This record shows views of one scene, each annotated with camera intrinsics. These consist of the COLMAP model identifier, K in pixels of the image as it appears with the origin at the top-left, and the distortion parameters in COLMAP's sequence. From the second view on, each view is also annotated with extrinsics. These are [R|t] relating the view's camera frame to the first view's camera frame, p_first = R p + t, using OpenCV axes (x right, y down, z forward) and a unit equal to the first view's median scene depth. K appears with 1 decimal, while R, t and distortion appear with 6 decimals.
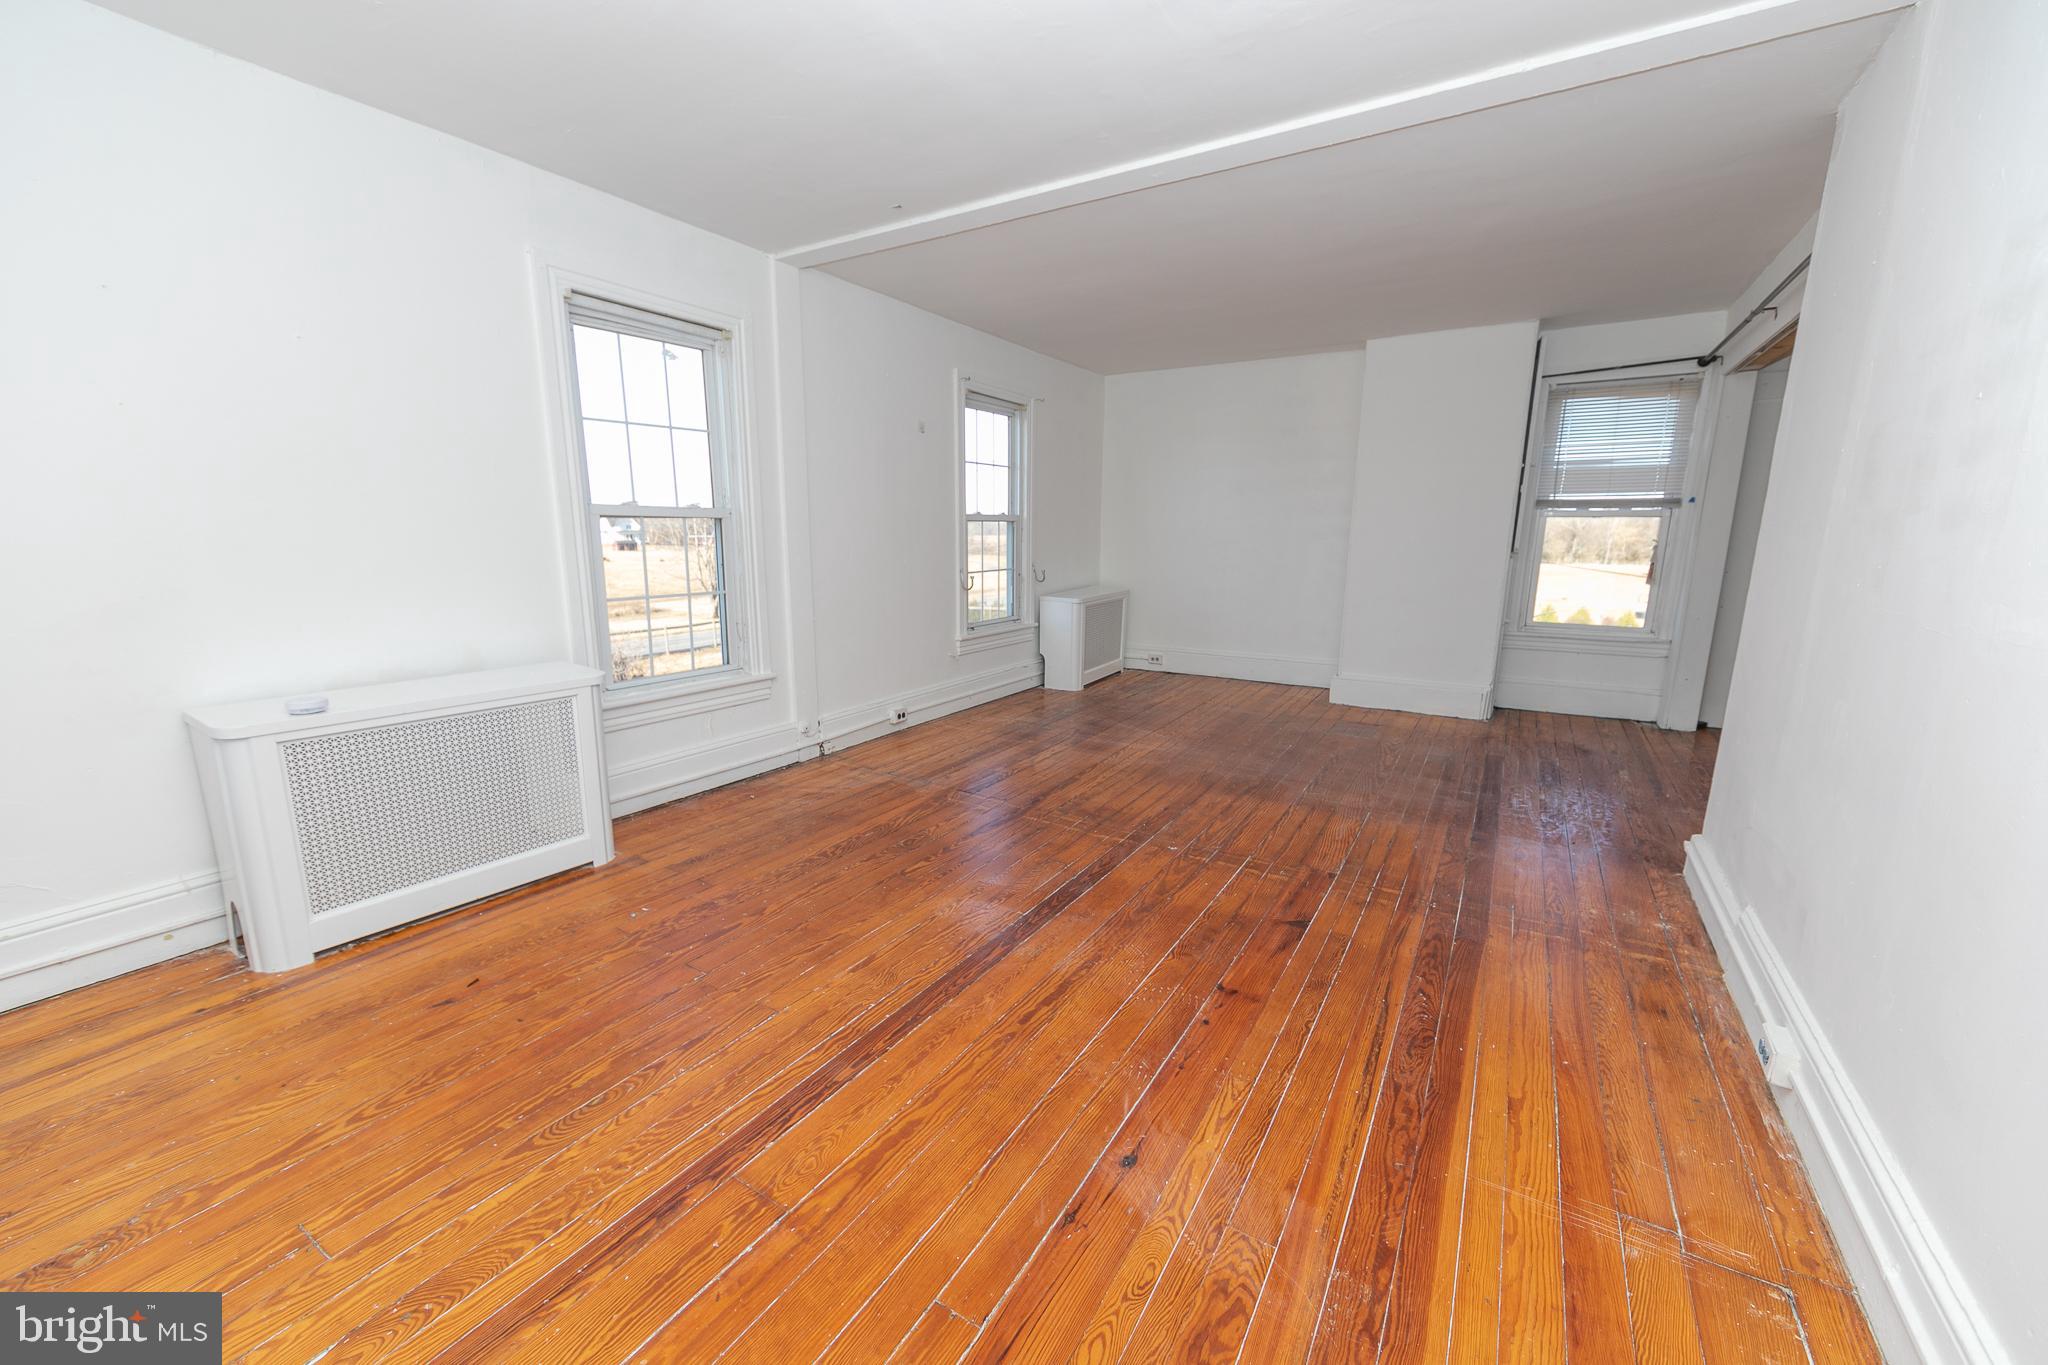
lens RADIAL K [[806.3, 0, 1020.7], [0, 806.3, 682.4], [0, 0, 1]] dist [-0.003875, -0.000501]
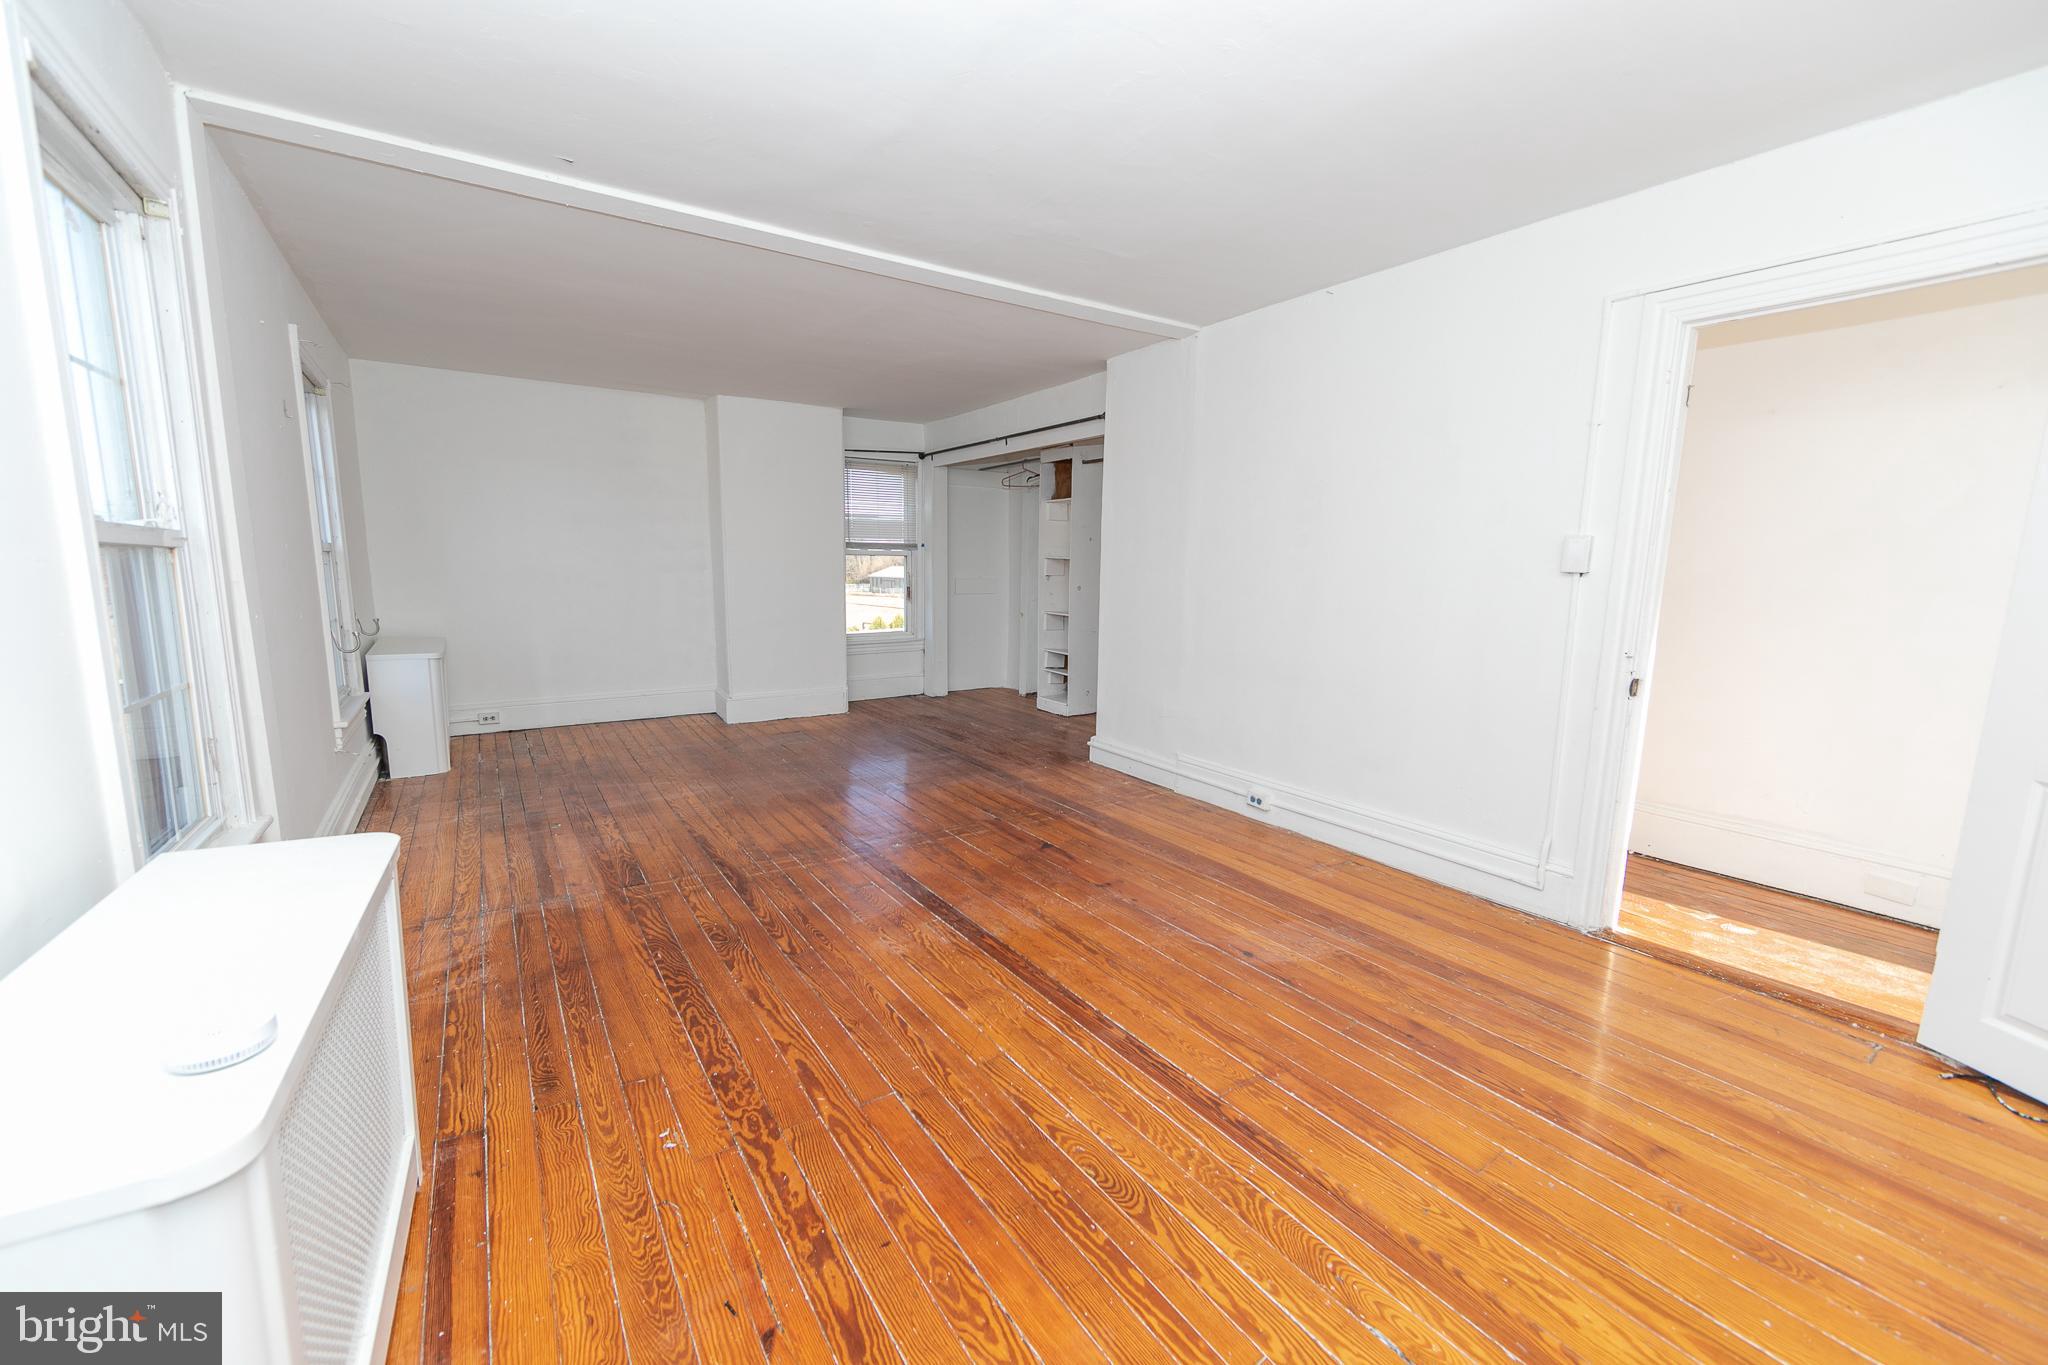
lens RADIAL K [[806.3, 0, 1021.4], [0, 806.3, 683.7], [0, 0, 1]] dist [-0.003875, -0.000501]
pose [[0.406044, -0.133070, 0.904113, -0.841462], [0.162544, 0.984082, 0.071840, -0.082456], [-0.899282, 0.117788, 0.421210, 0.375772]]
